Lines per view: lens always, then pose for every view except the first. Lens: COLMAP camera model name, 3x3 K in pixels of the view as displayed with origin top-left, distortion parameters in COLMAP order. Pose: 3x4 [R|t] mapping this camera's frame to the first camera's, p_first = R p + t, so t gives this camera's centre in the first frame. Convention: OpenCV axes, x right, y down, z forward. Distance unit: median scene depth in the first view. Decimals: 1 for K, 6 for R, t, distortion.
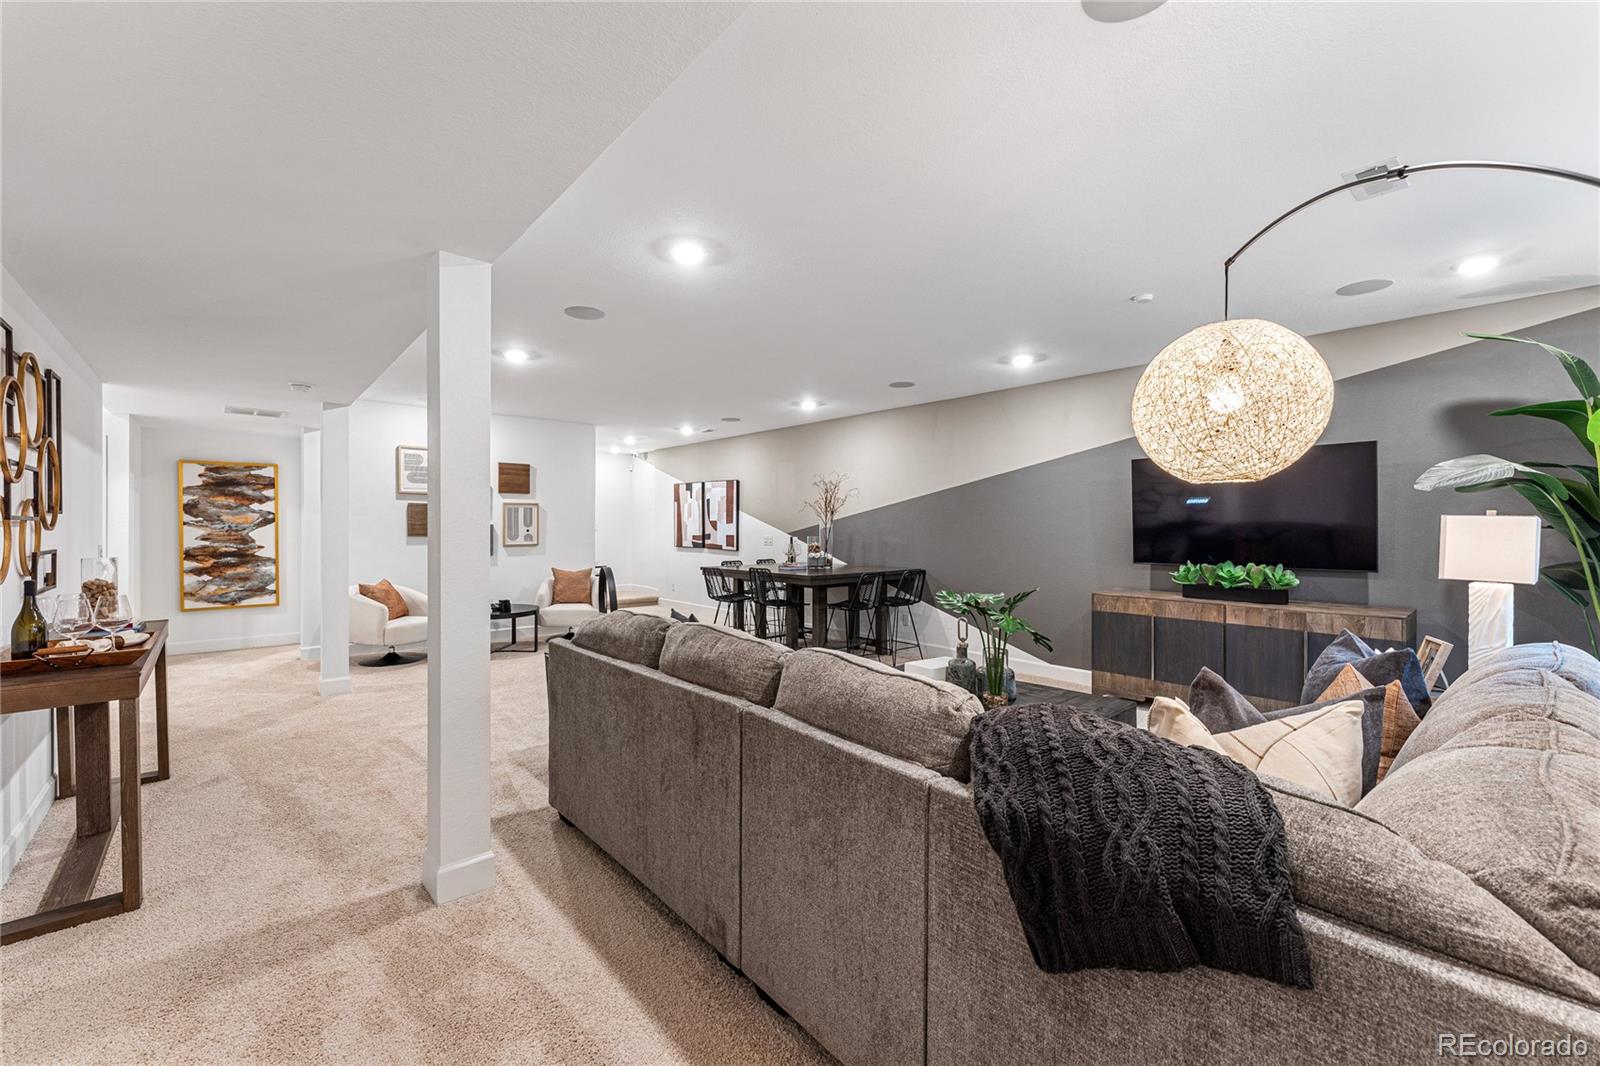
lens RADIAL K [[652.6, 0, 791.1], [0, 652.6, 531.1], [0, 0, 1]] dist [0.002088, -0.000502]
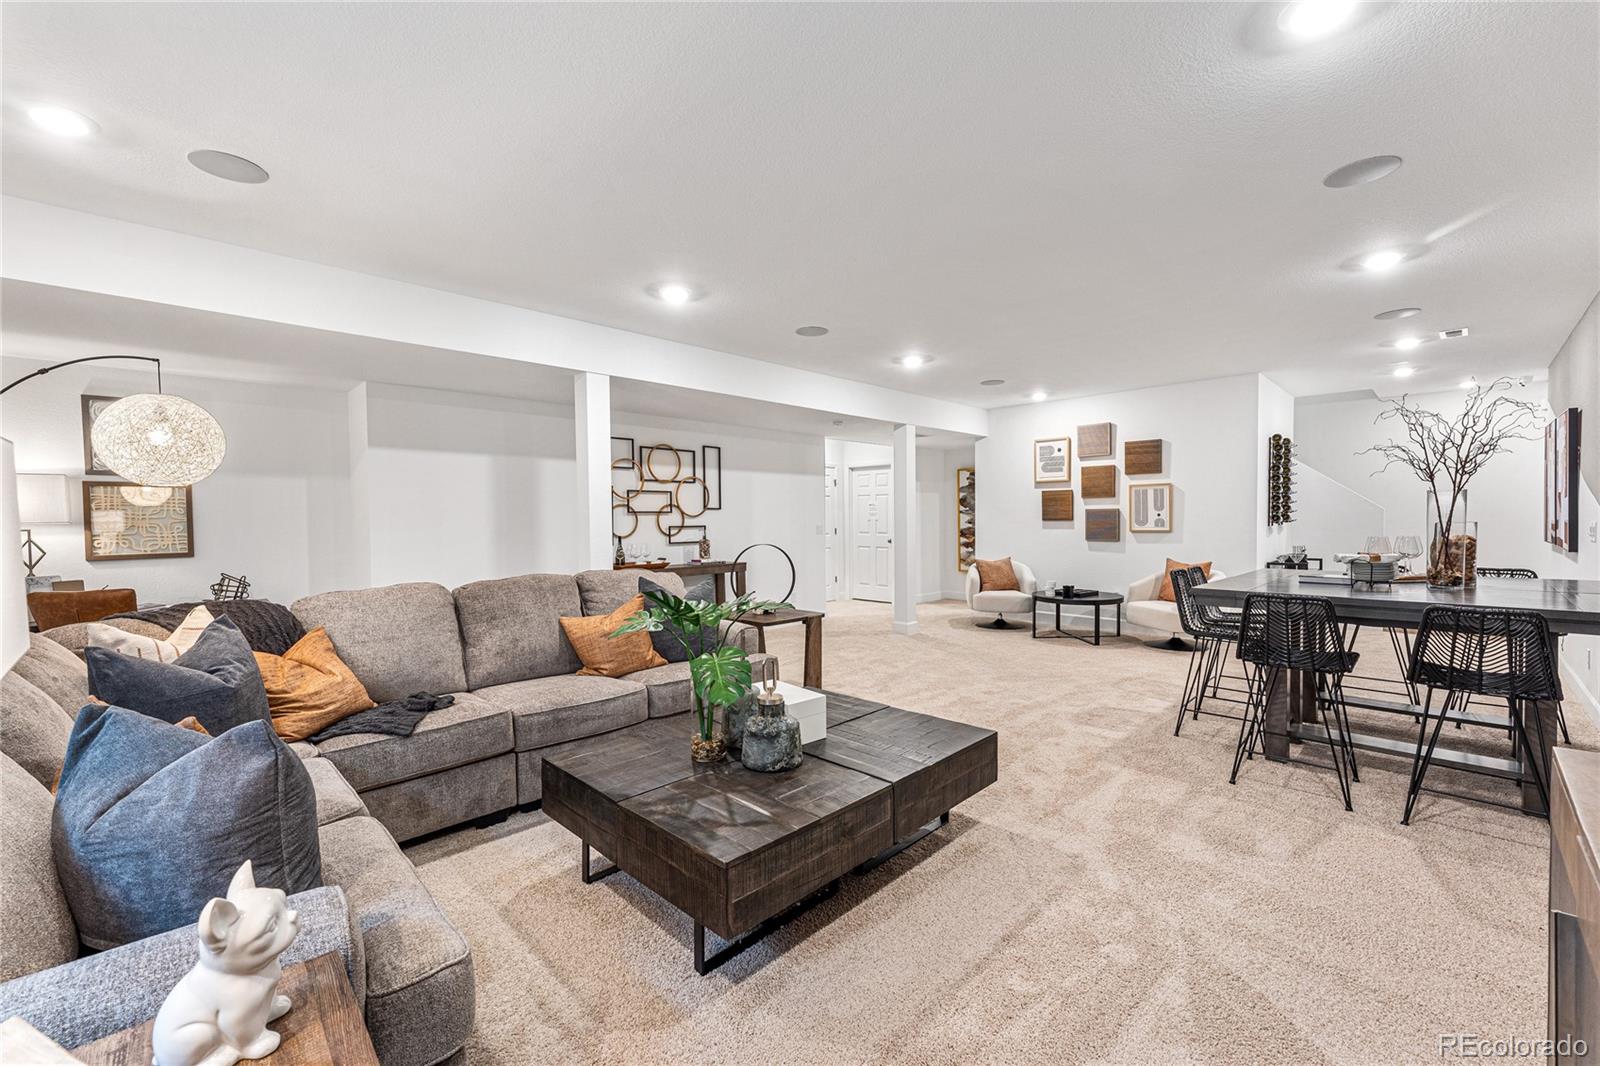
lens RADIAL K [[652.6, 0, 794.6], [0, 652.6, 534.7], [0, 0, 1]] dist [0.002088, -0.000502]
pose [[0.074833, 0.022168, -0.996950, 0.493854], [0.004256, 0.999737, 0.022549, 0.004685], [0.997187, -0.005930, 0.074719, 0.497373]]
